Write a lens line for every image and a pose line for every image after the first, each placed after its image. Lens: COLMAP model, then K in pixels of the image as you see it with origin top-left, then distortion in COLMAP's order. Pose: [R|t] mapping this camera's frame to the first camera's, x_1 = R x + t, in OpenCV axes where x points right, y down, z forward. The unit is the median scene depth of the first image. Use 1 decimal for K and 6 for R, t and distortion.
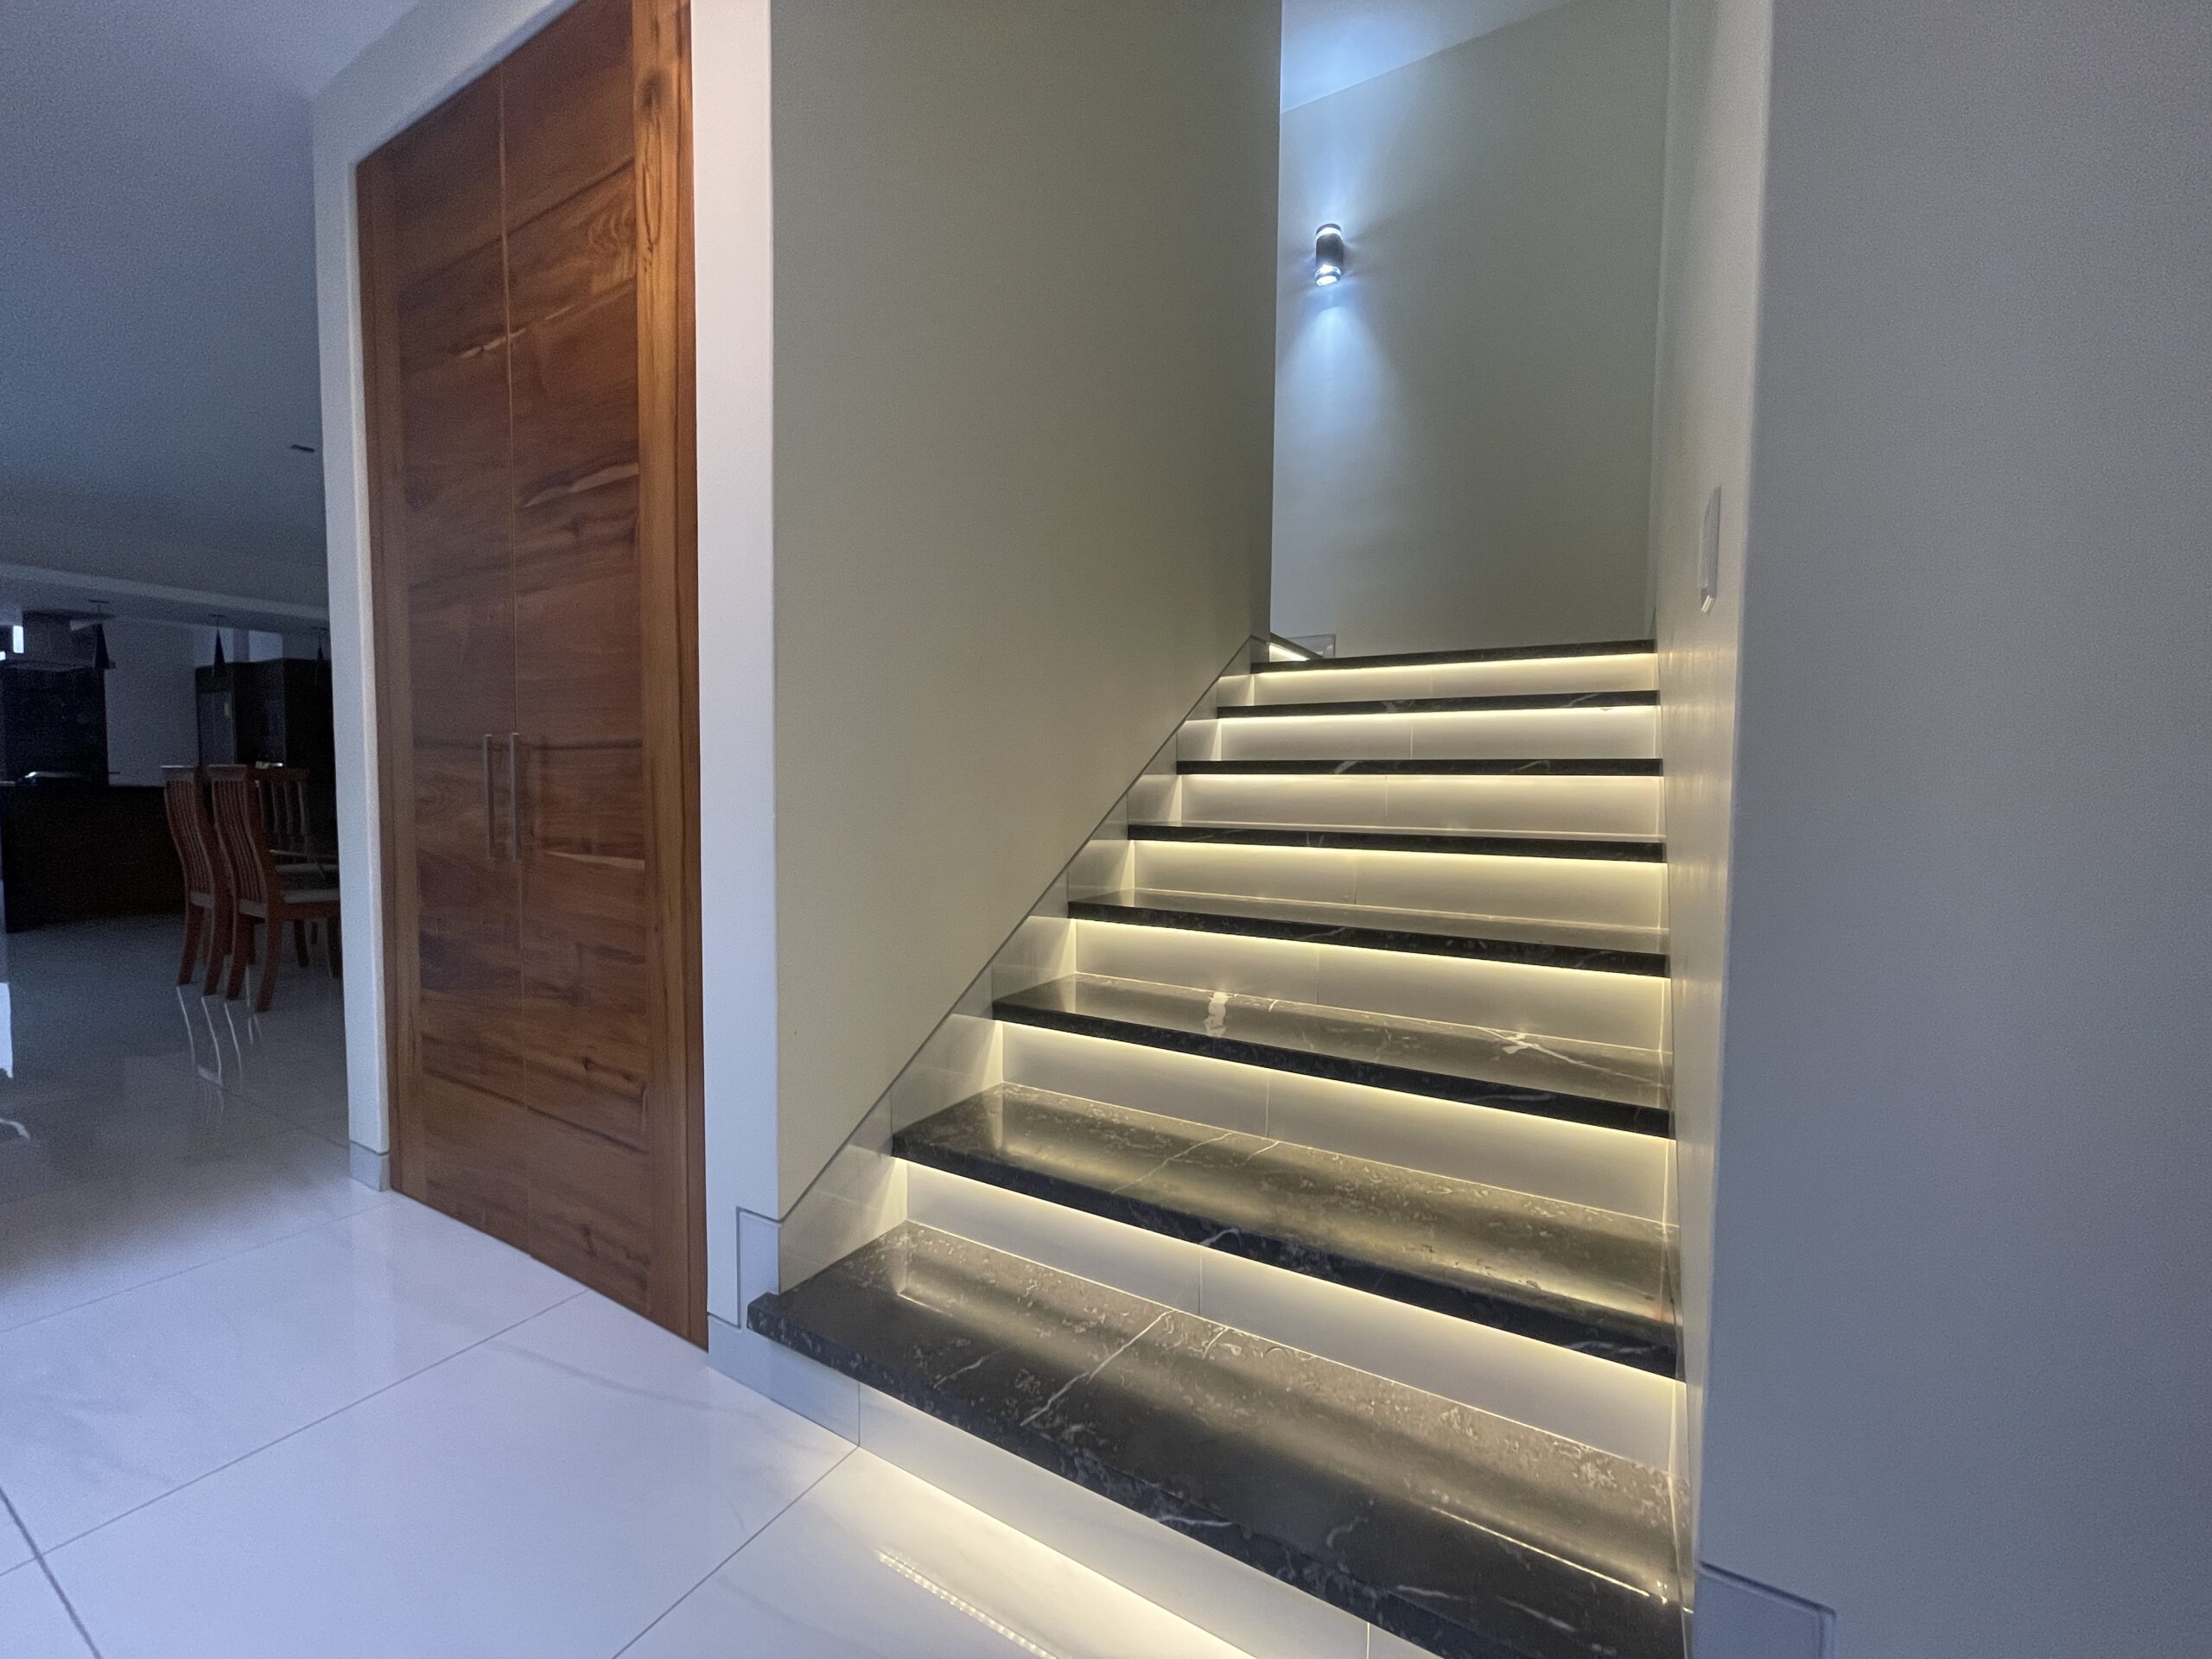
lens RADIAL K [[894.6, 0, 1106.0], [0, 894.6, 829.5], [0, 0, 1]] dist [0.001465, 0.000190]
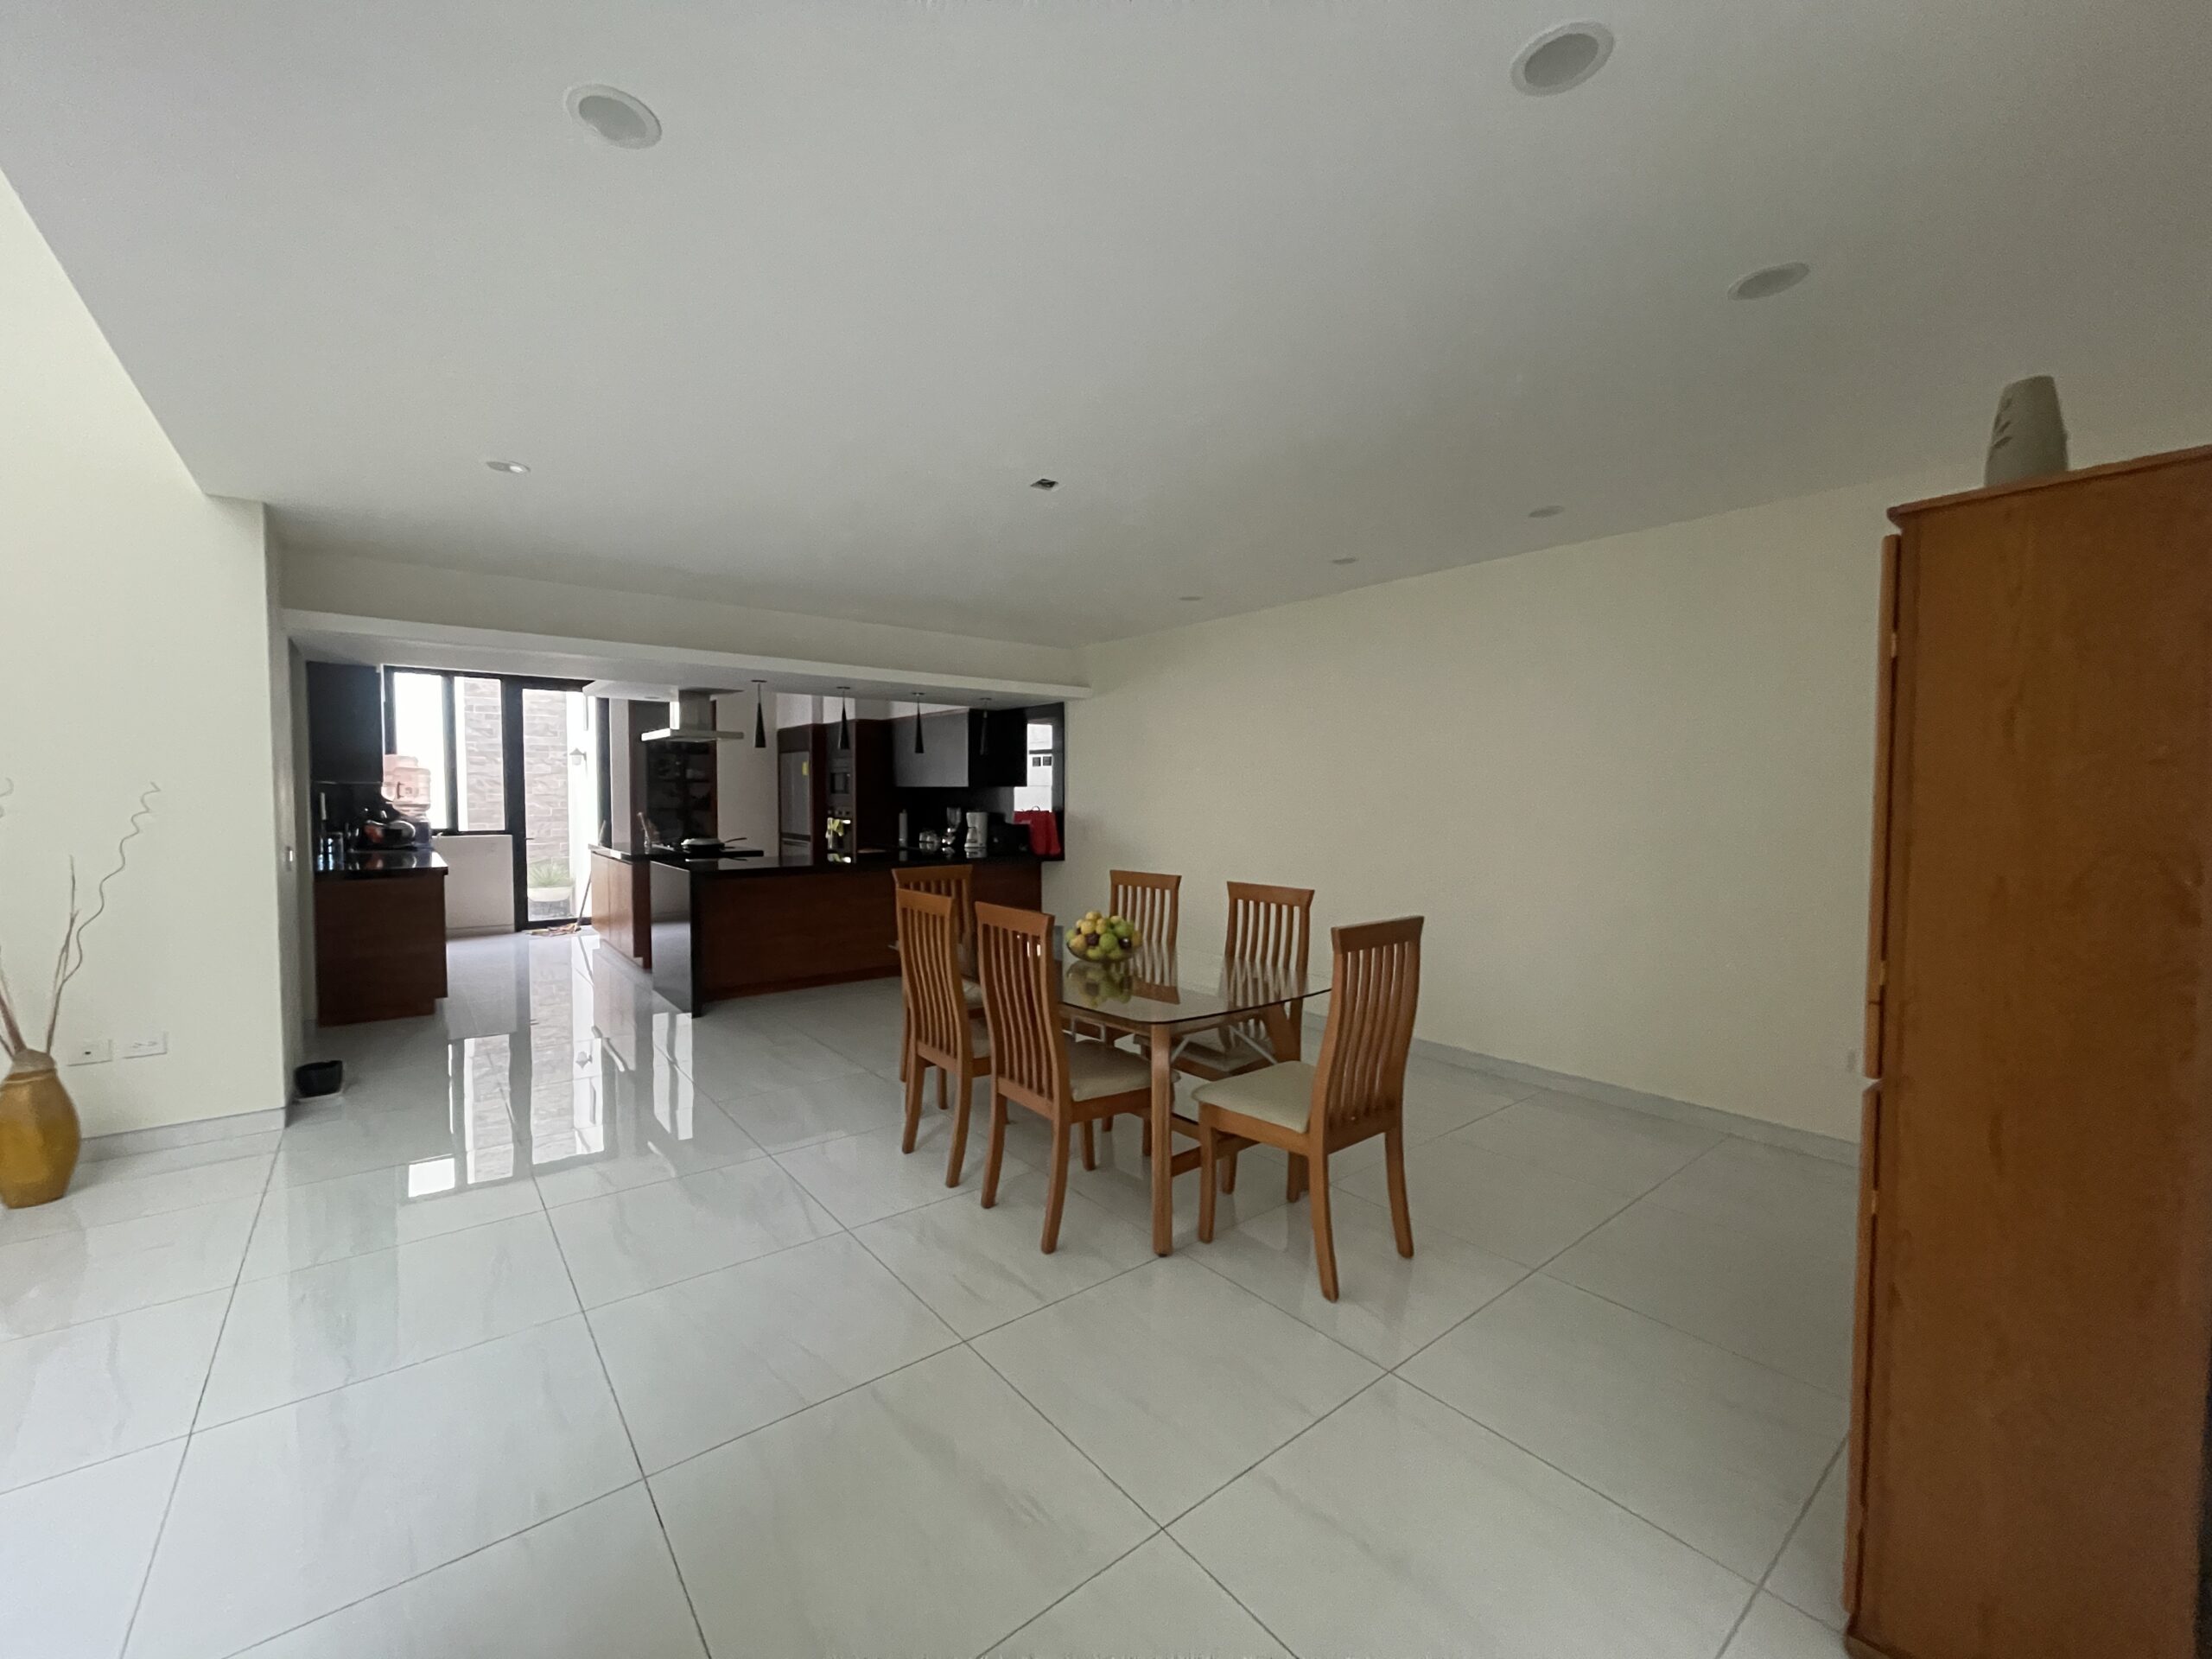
lens RADIAL K [[884.2, 0, 1077.1], [0, 884.2, 836.8], [0, 0, 1]] dist [-0.001863, -0.000110]
pose [[0.926772, 0.017806, -0.375202, -0.348860], [-0.019965, 0.999799, -0.001866, -0.071443], [0.375093, 0.009221, 0.926941, 0.183932]]
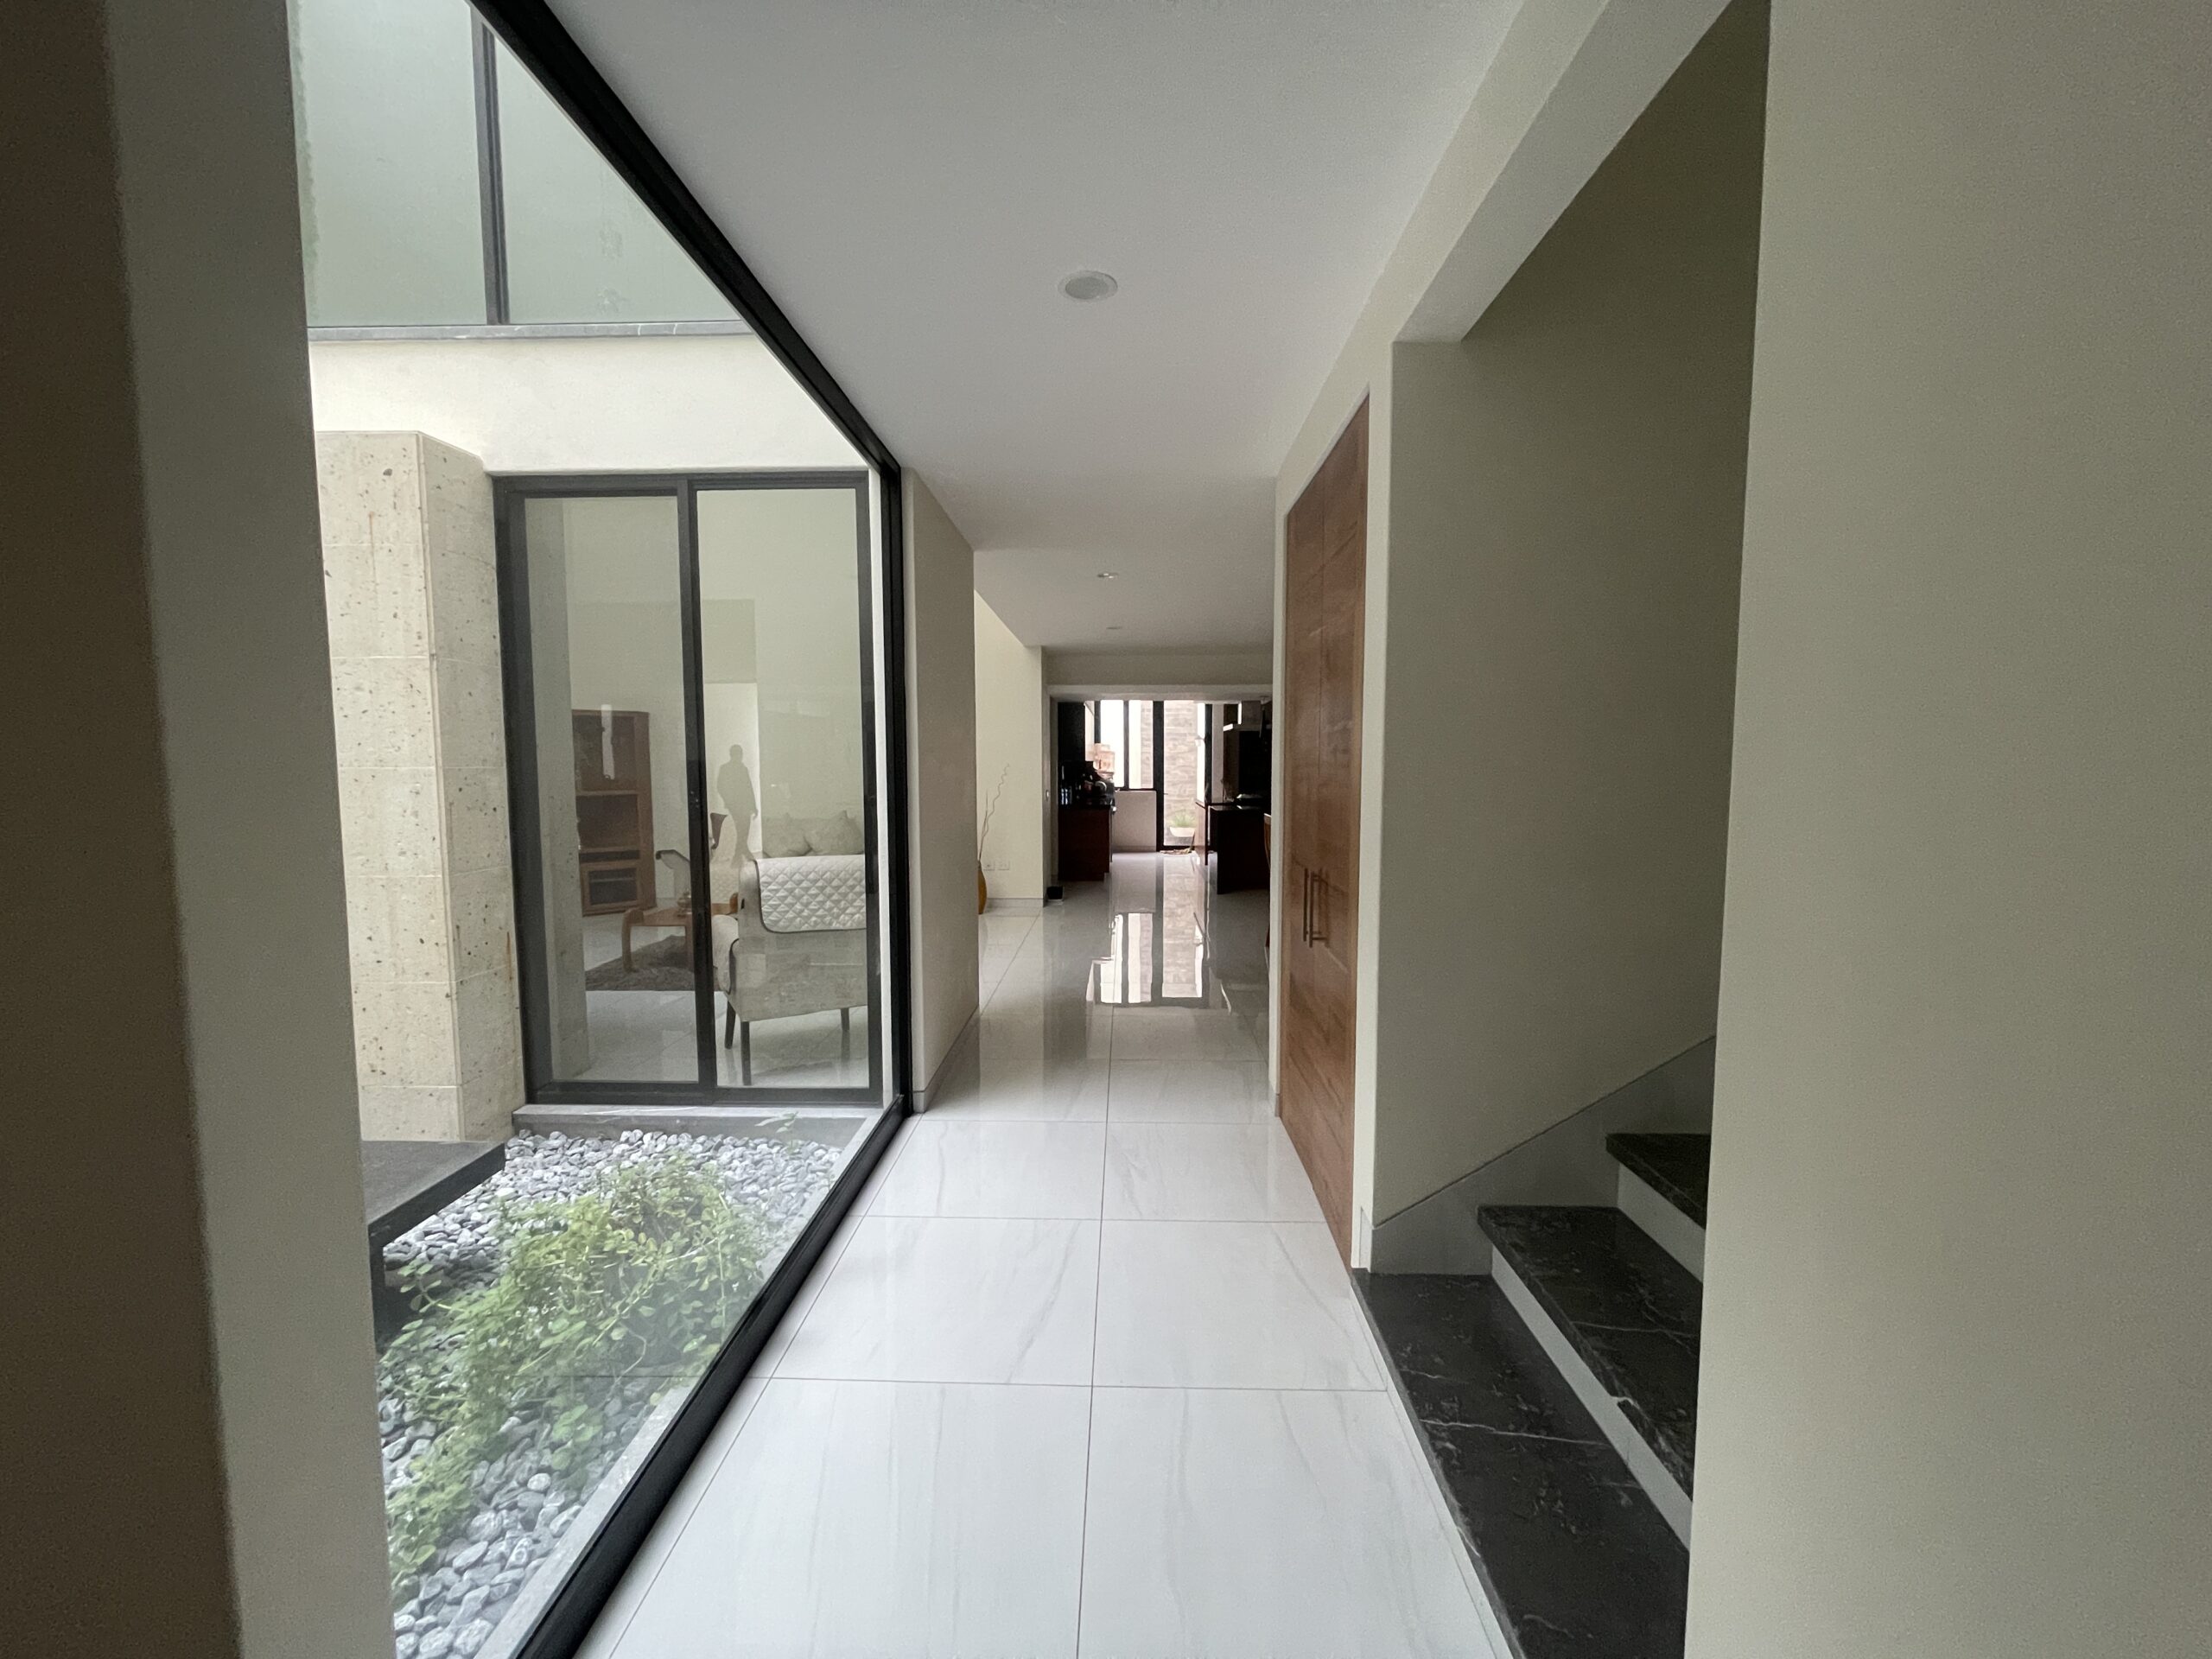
lens RADIAL K [[887.2, 0, 1103.7], [0, 887.2, 832.2], [0, 0, 1]] dist [-0.001319, -0.000246]
pose [[0.479561, 0.062594, -0.875273, 0.147478], [-0.042481, 0.997939, 0.048091, -0.060326], [0.876480, 0.014120, 0.481231, -0.031548]]
